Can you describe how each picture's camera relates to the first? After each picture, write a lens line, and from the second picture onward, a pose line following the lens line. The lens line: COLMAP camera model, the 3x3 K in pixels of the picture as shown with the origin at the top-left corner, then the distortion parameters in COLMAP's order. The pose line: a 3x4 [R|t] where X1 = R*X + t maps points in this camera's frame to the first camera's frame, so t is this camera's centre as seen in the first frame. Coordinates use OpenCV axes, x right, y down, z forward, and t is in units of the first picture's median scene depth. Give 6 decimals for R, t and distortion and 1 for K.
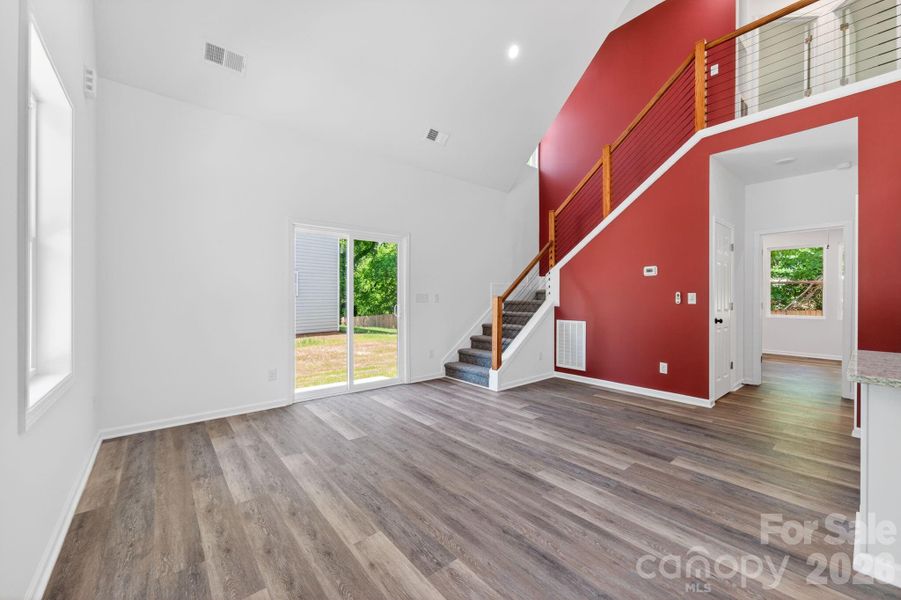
lens RADIAL K [[351.9, 0, 449.4], [0, 351.9, 299.6], [0, 0, 1]] dist [-0.002613, 0.000201]
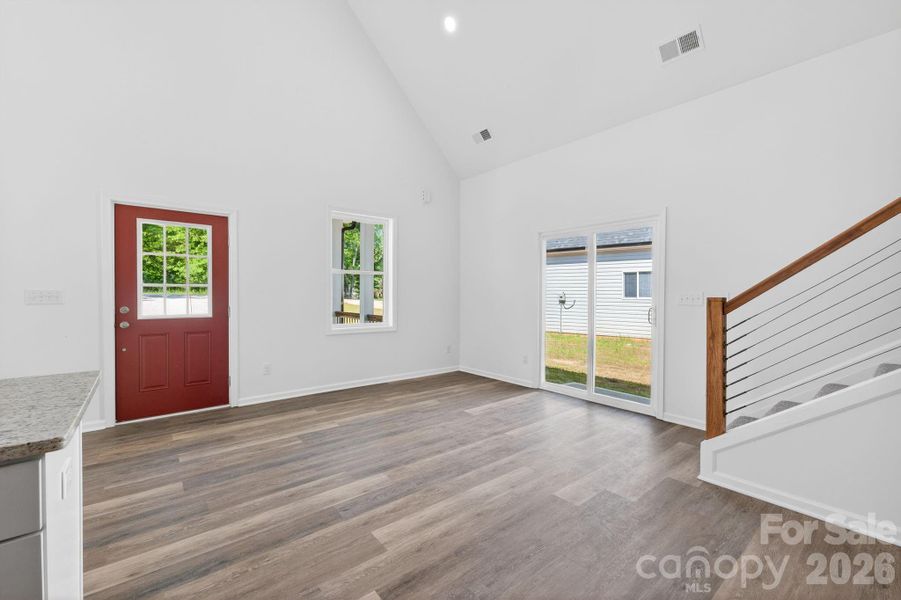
lens RADIAL K [[351.9, 0, 449.4], [0, 351.9, 299.6], [0, 0, 1]] dist [-0.002613, 0.000201]
pose [[0.015438, 0.010075, -0.999830, 1.203067], [-0.008241, 0.999917, 0.009949, -0.024031], [0.999847, 0.008086, 0.015520, 1.109807]]
